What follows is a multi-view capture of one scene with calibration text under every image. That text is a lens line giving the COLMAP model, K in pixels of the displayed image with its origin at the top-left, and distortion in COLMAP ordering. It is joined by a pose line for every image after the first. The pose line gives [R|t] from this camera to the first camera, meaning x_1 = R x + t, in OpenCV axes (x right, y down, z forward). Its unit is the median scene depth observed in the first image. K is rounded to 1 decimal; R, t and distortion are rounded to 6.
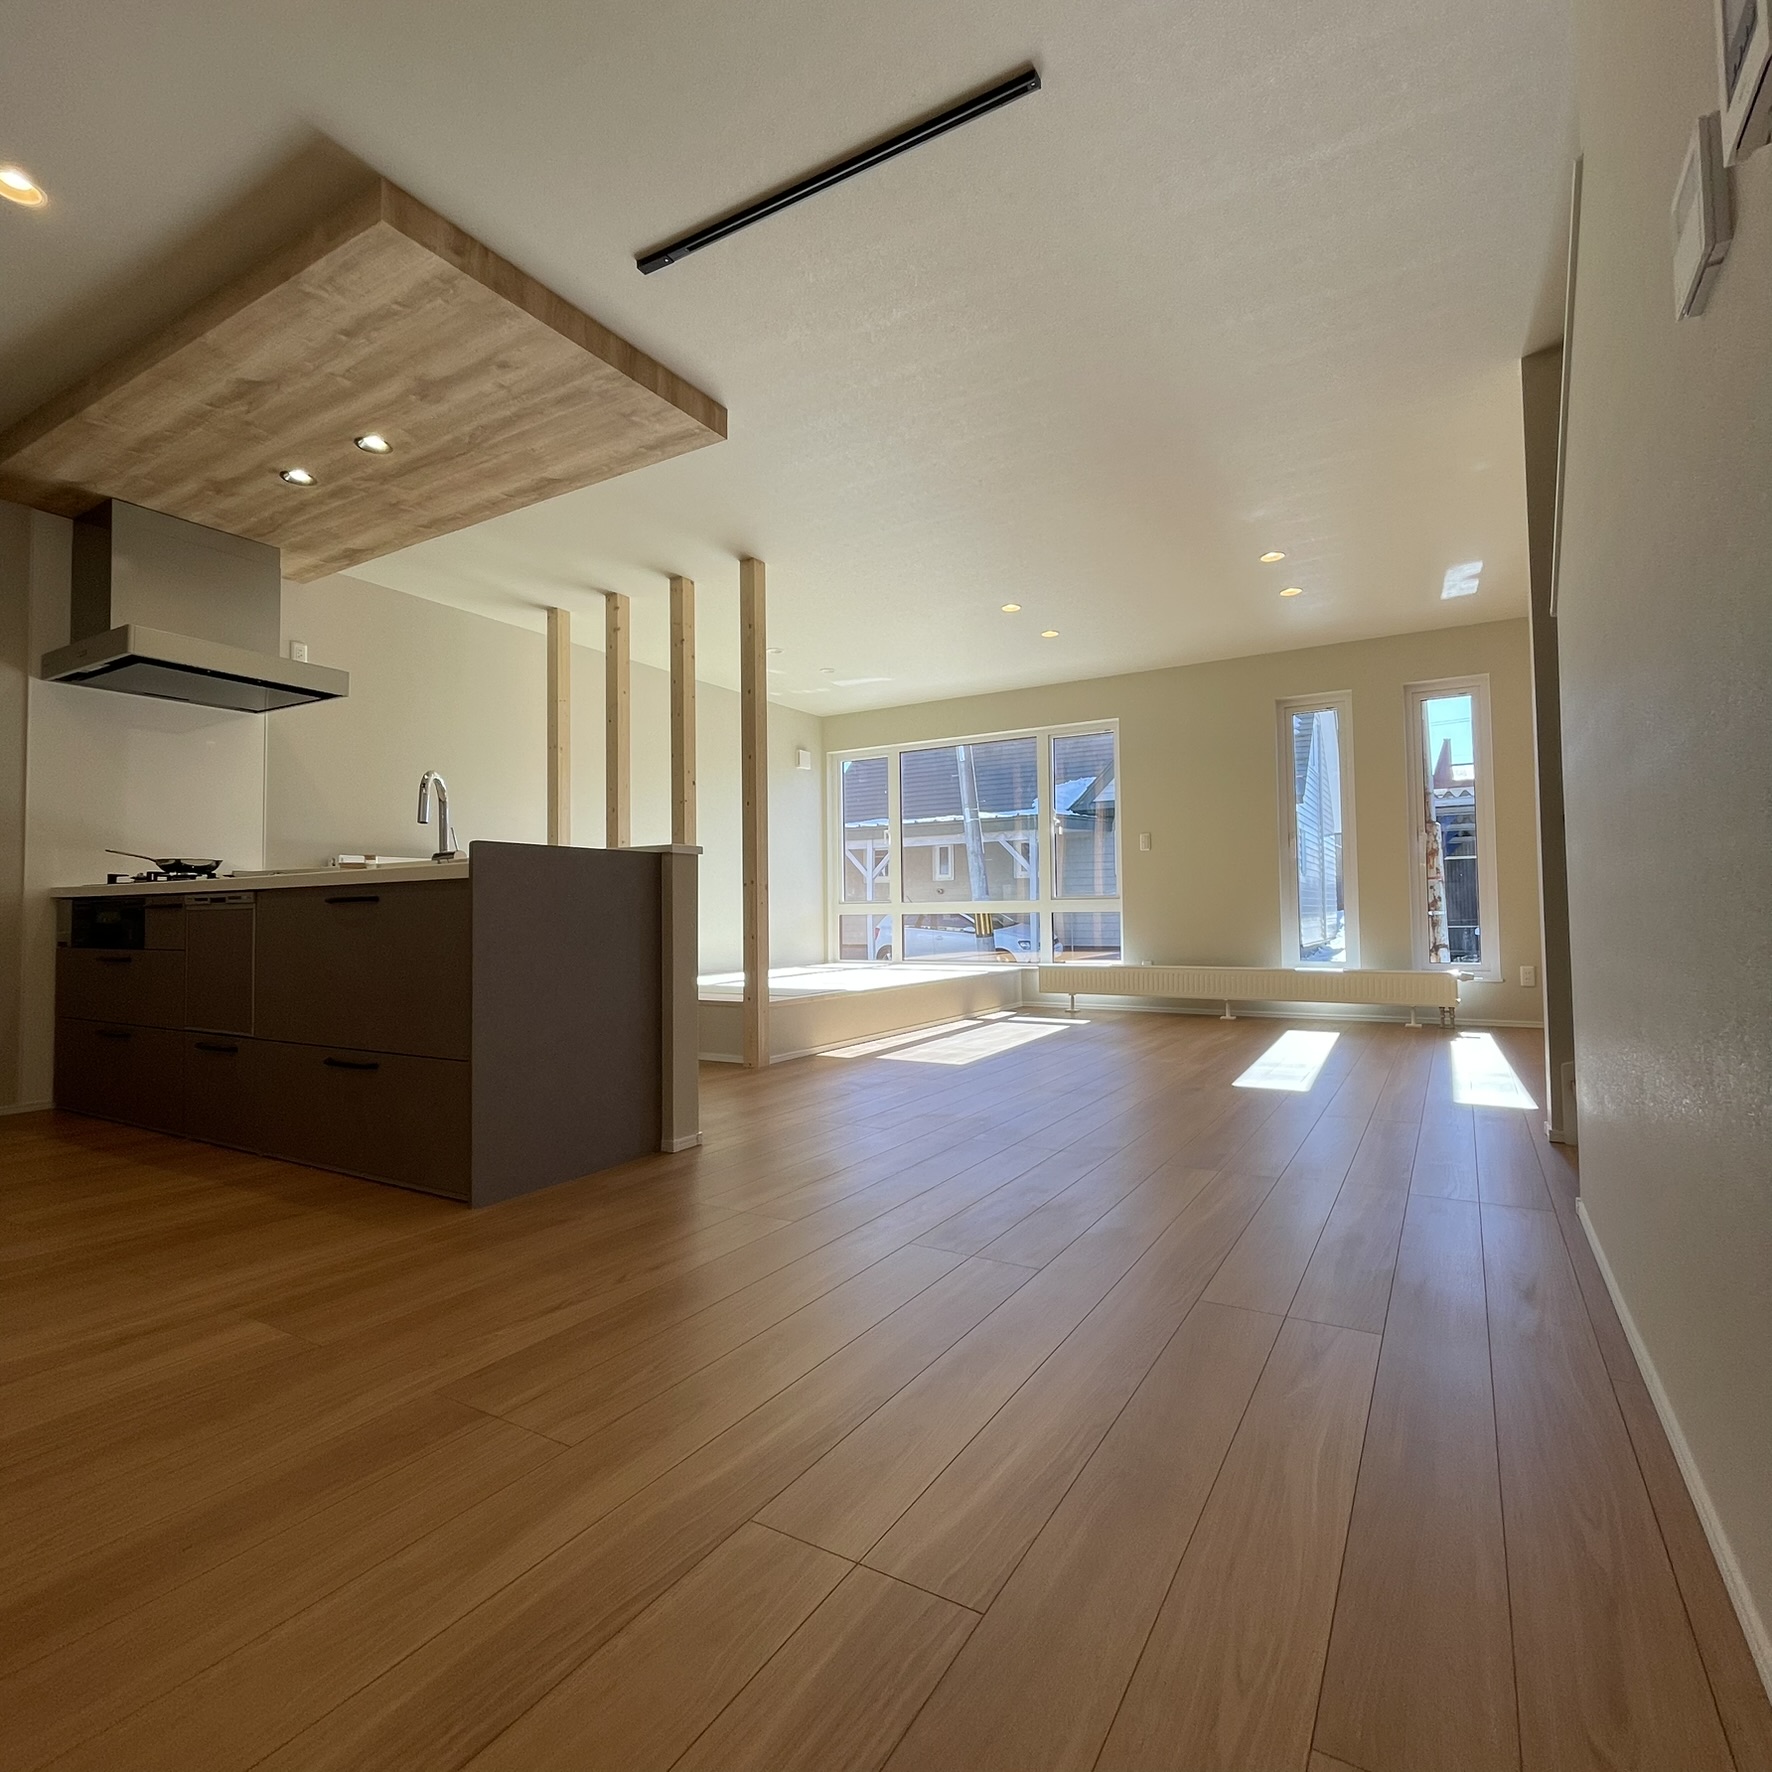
lens RADIAL K [[950.8, 0, 891.8], [0, 950.8, 876.8], [0, 0, 1]] dist [-0.002764, 0.006049]
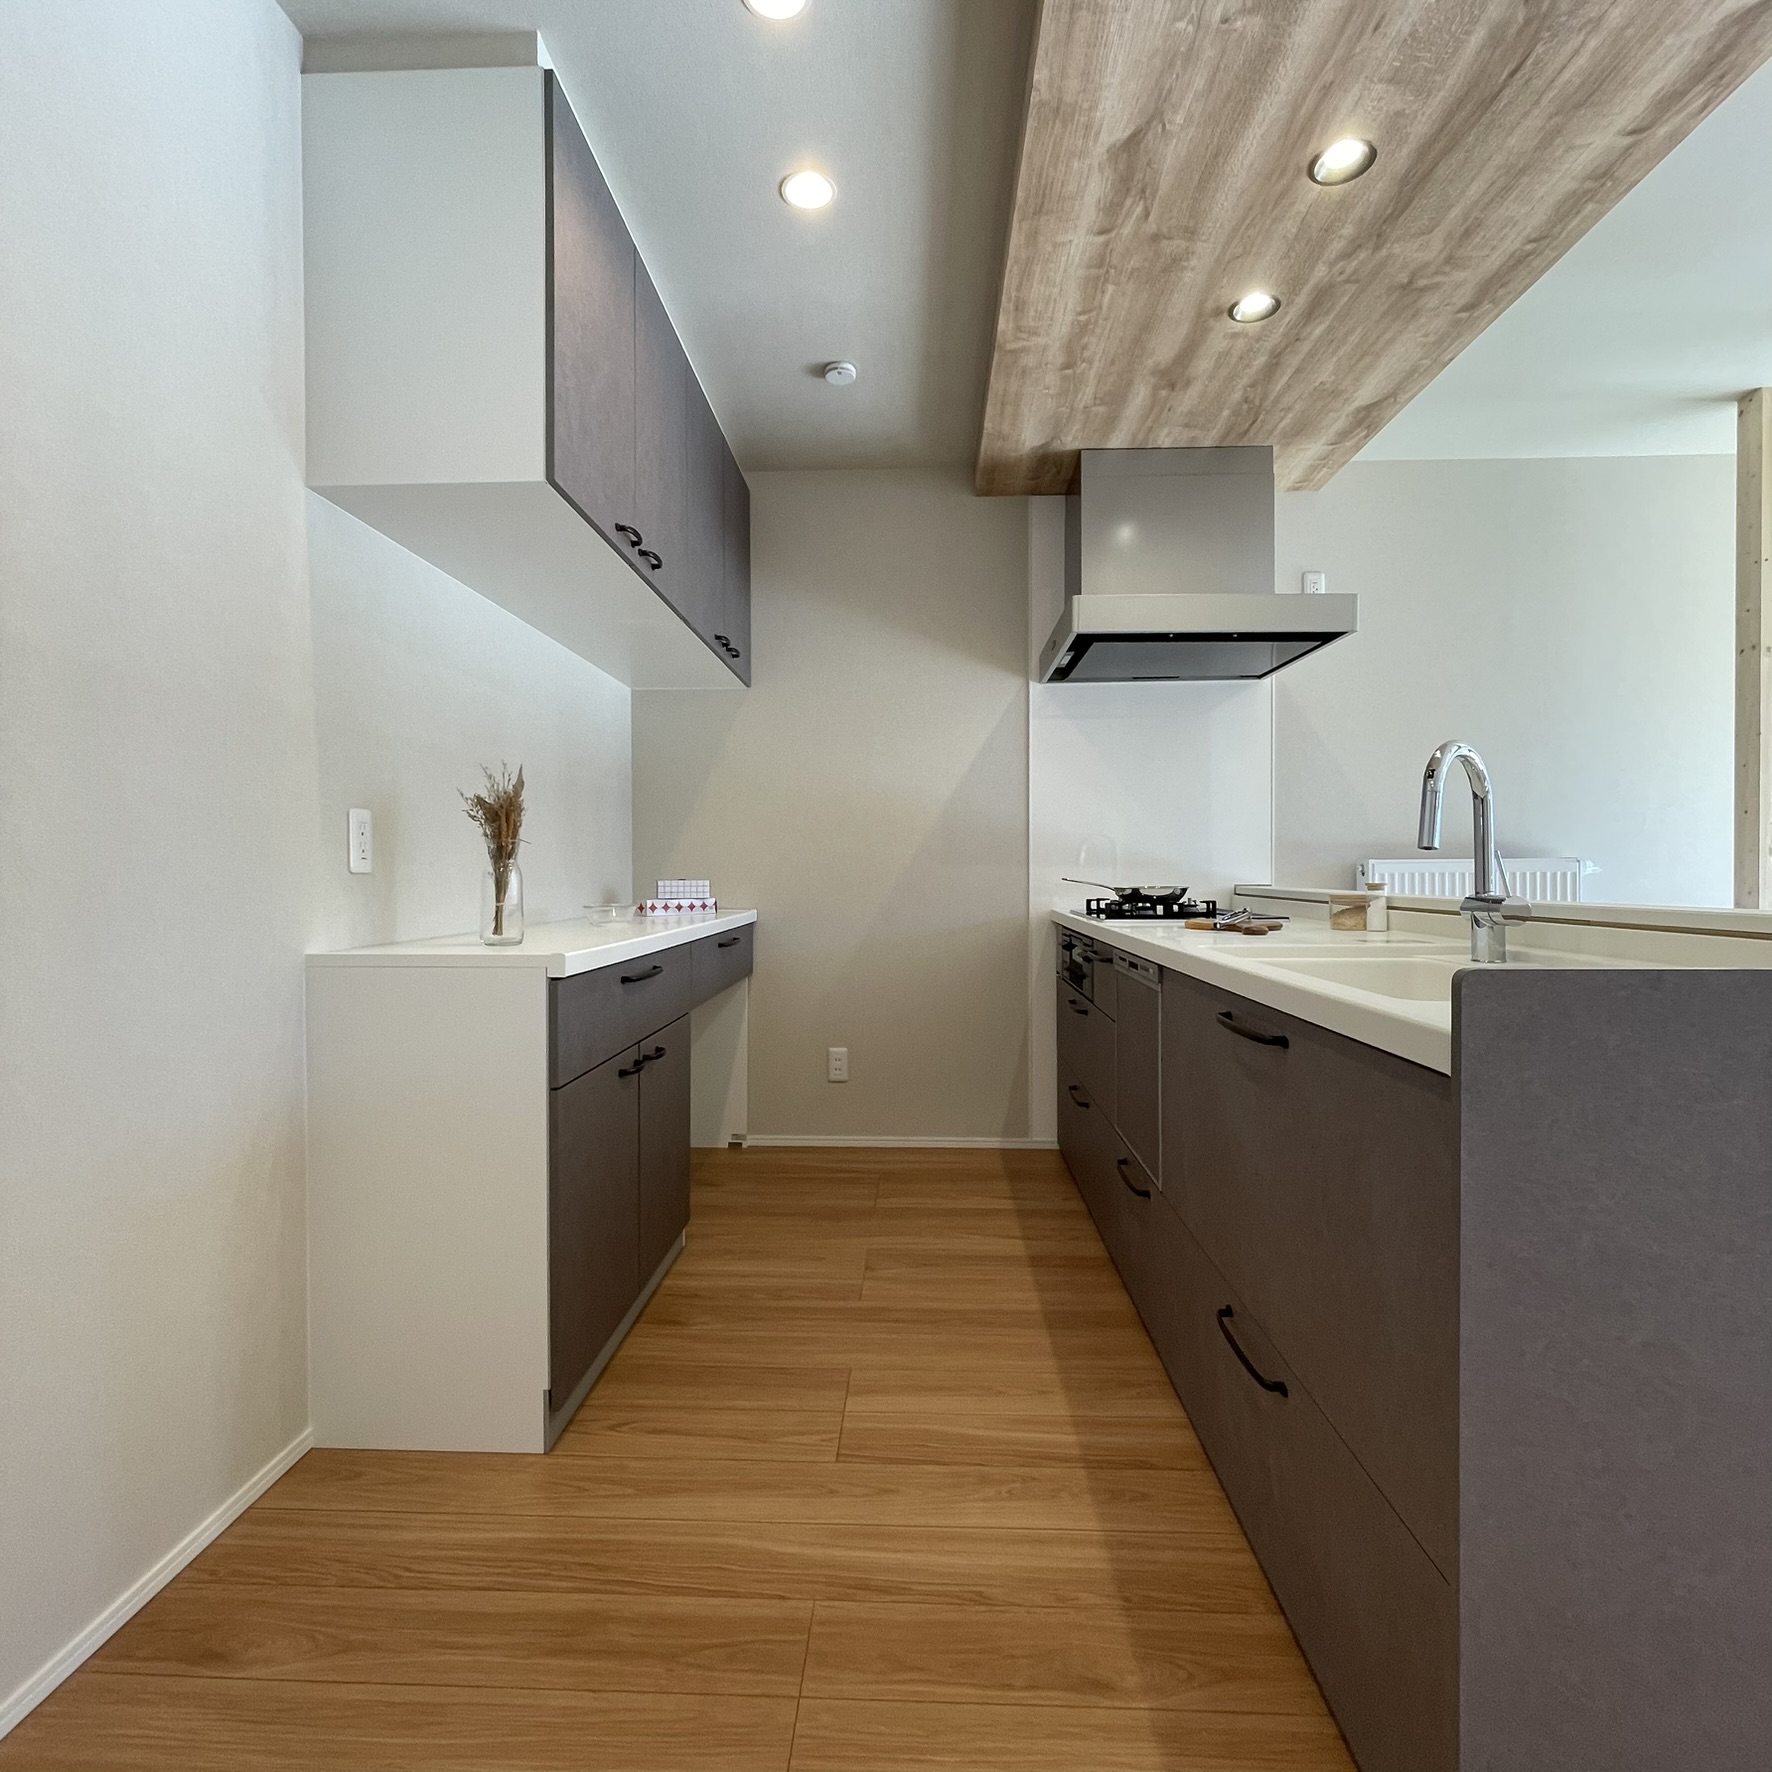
lens RADIAL K [[950.8, 0, 891.8], [0, 950.8, 876.8], [0, 0, 1]] dist [-0.002764, 0.006049]
pose [[0.478586, 0.020178, -0.877809, -0.158377], [0.031070, 0.998721, 0.039897, -0.062486], [0.877491, -0.046368, 0.477347, 0.438584]]
